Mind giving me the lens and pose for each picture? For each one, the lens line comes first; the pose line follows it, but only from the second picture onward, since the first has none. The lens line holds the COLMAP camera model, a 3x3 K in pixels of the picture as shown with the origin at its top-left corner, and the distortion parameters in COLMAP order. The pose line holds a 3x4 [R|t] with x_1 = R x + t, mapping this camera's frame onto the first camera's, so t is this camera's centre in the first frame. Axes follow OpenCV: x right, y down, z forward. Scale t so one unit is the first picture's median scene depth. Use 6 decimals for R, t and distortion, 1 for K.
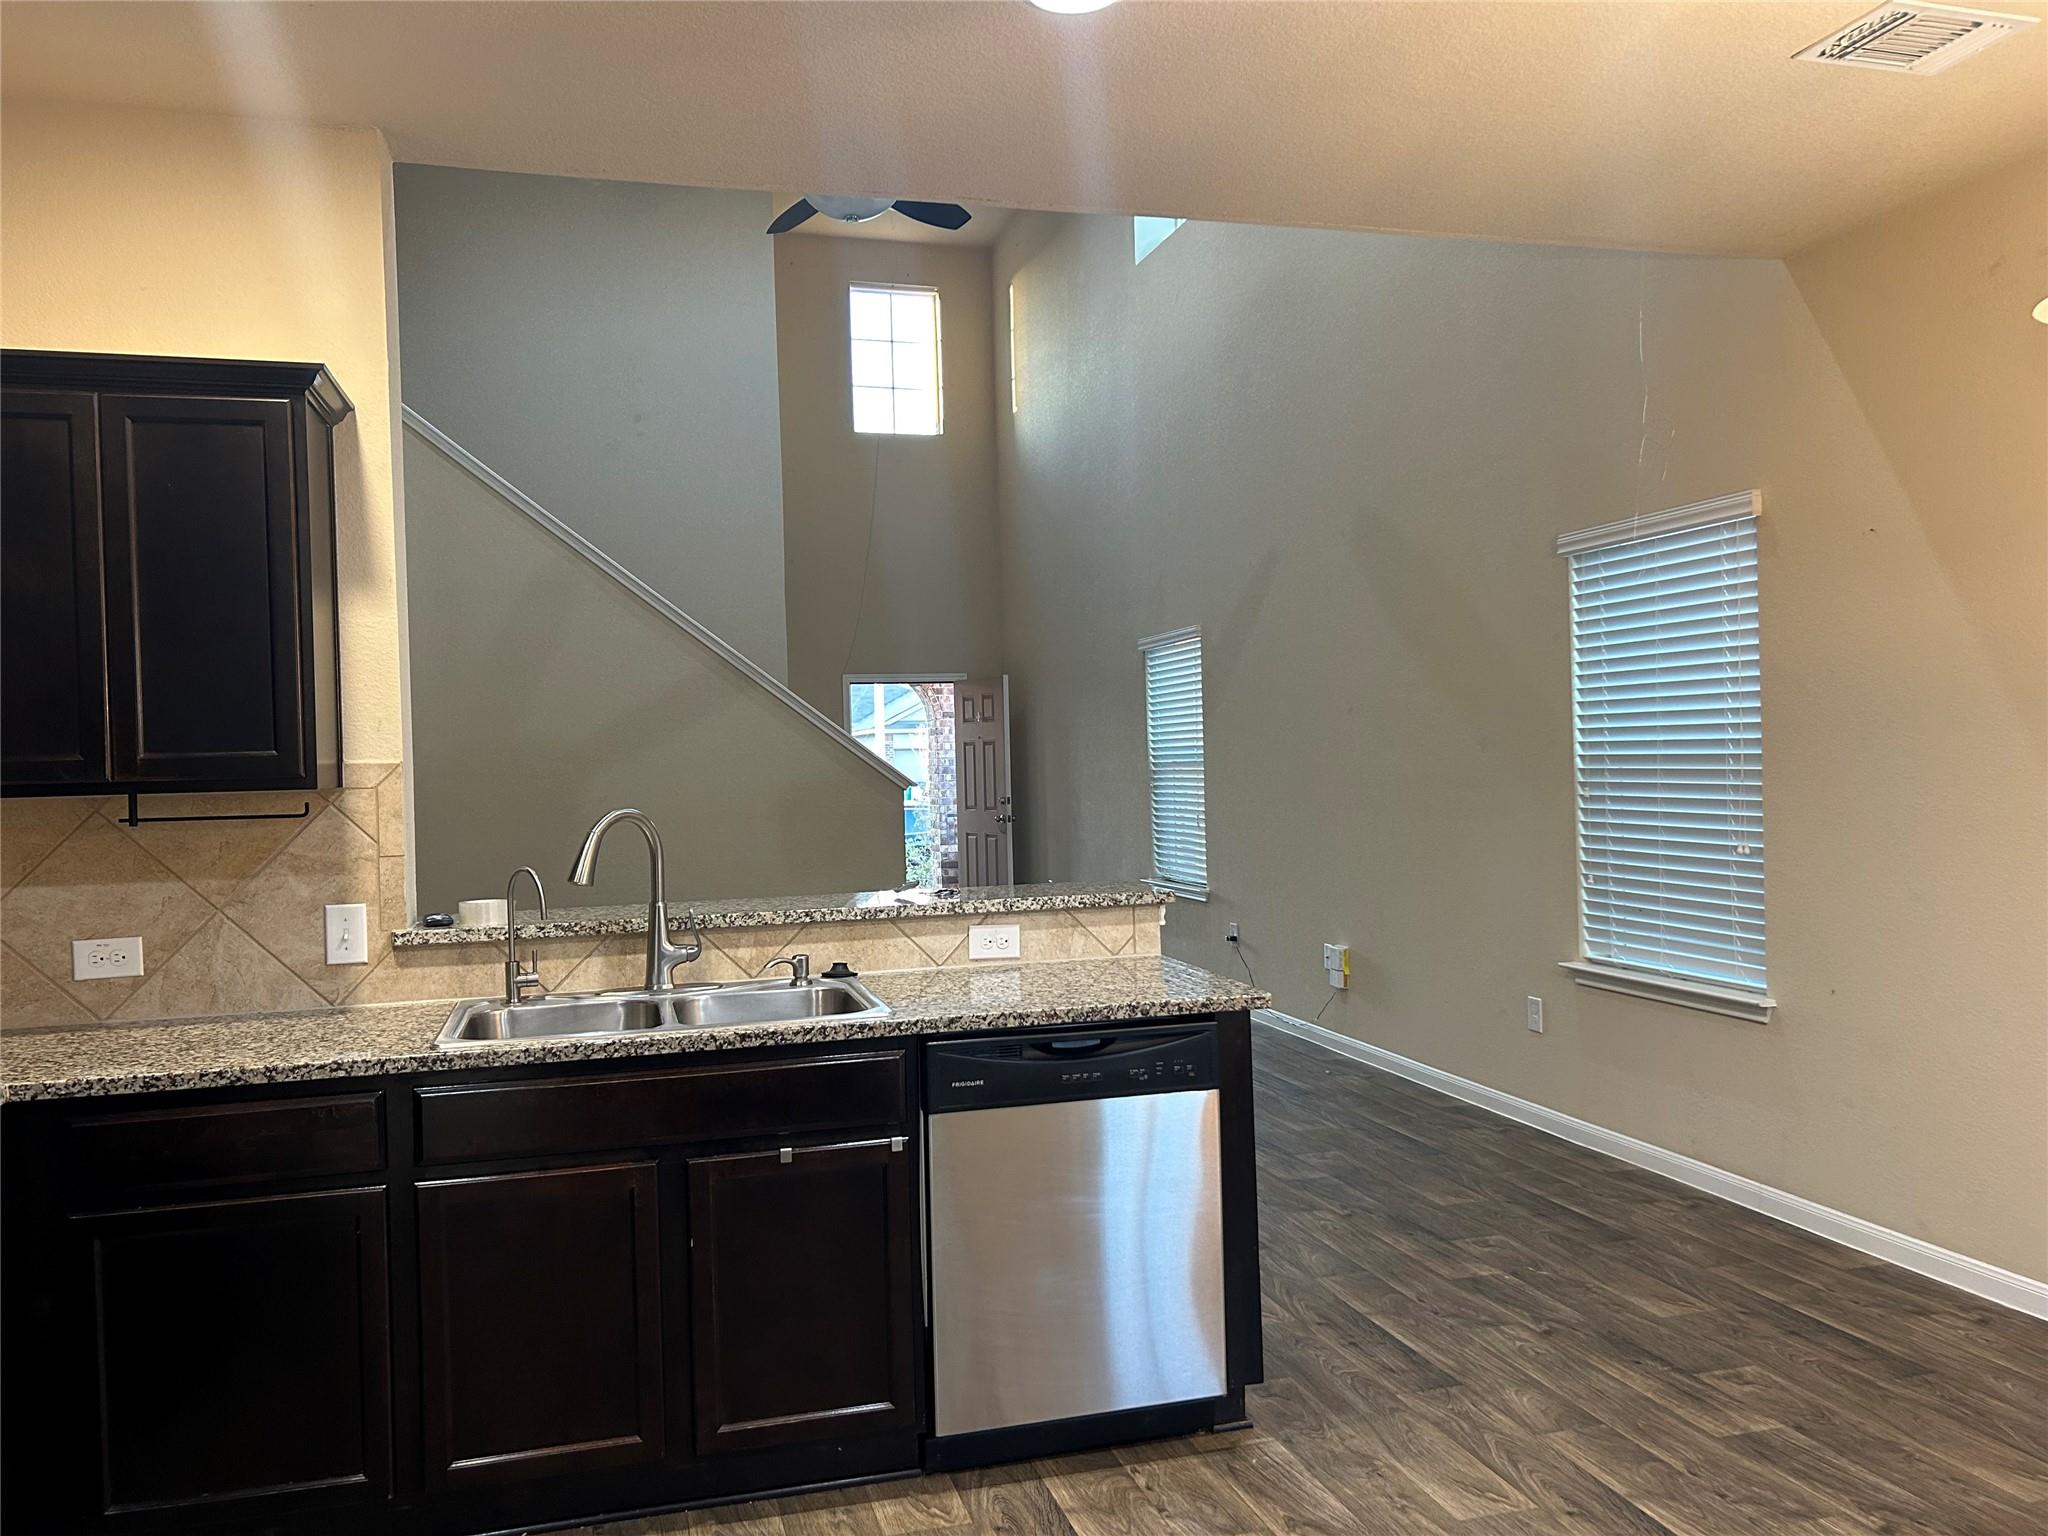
lens RADIAL K [[1547.5, 0, 1028.7], [0, 1547.5, 777.2], [0, 0, 1]] dist [0.043520, -0.100525]
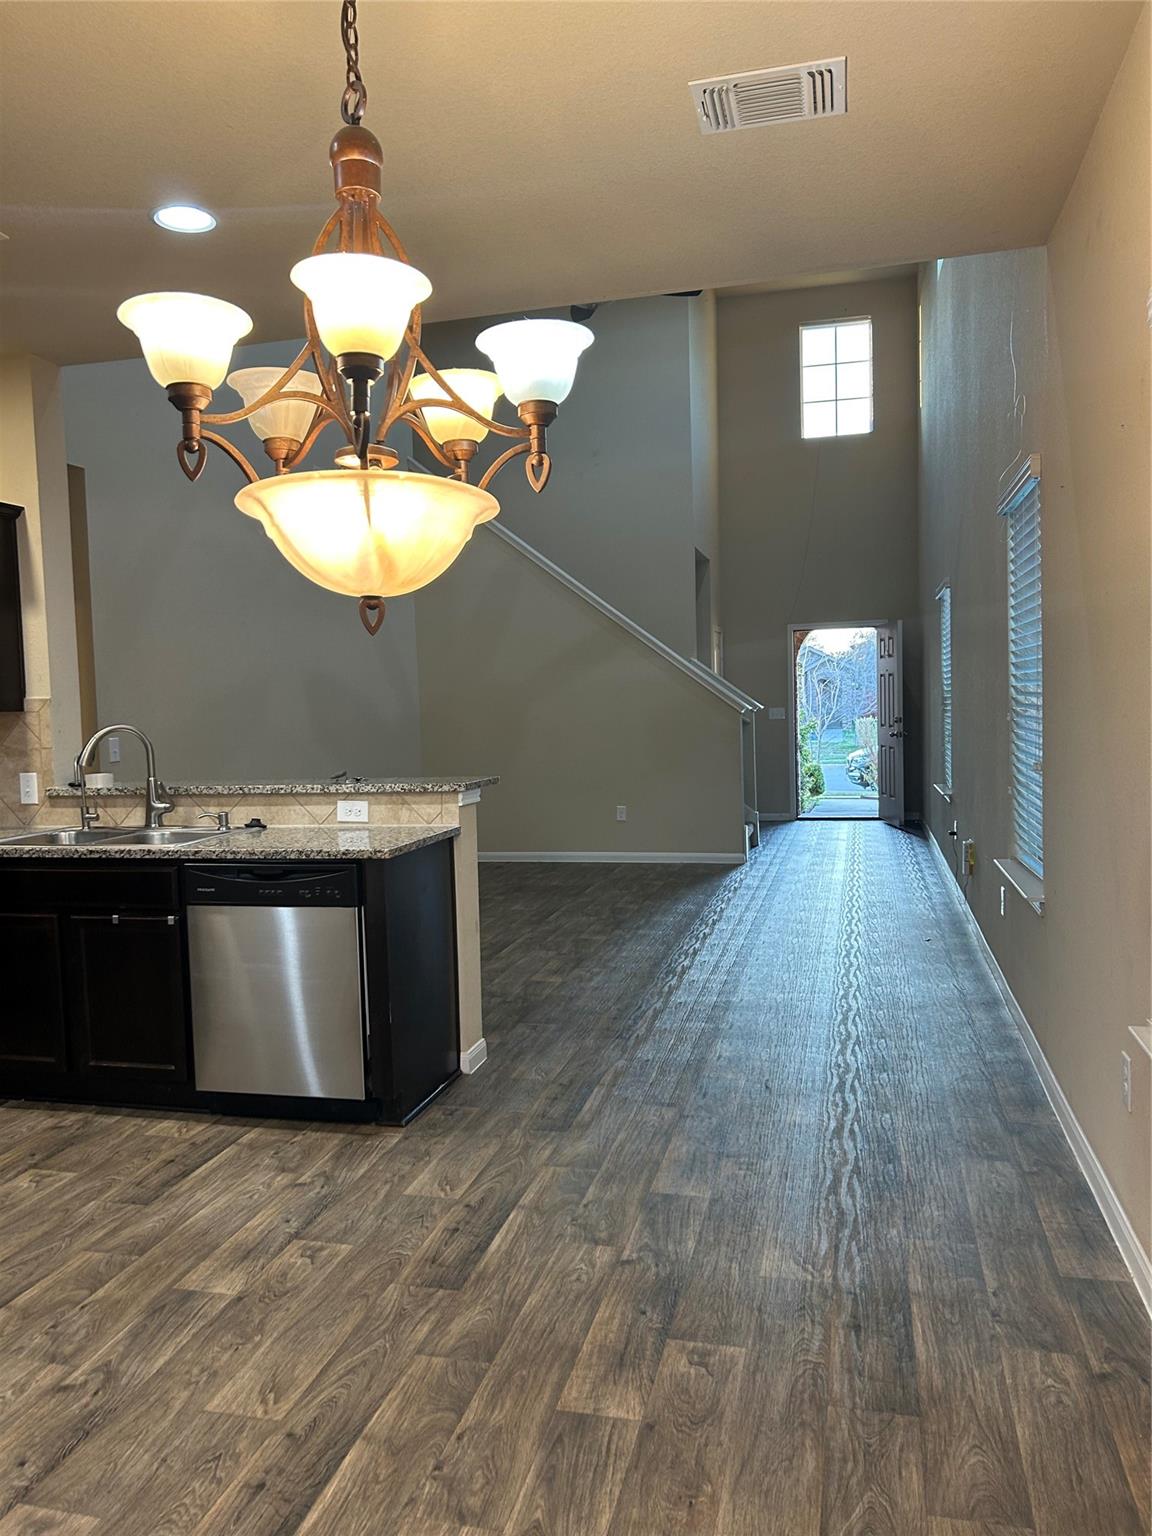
lens RADIAL K [[1176.1, 0, 574.2], [0, 1176.1, 777.5], [0, 0, 1]] dist [0.006269, -0.011492]
pose [[0.868469, 0.033886, -0.494583, 0.856498], [-0.000768, 0.997752, 0.067011, -0.009557], [0.495742, -0.057817, 0.866543, 0.085641]]
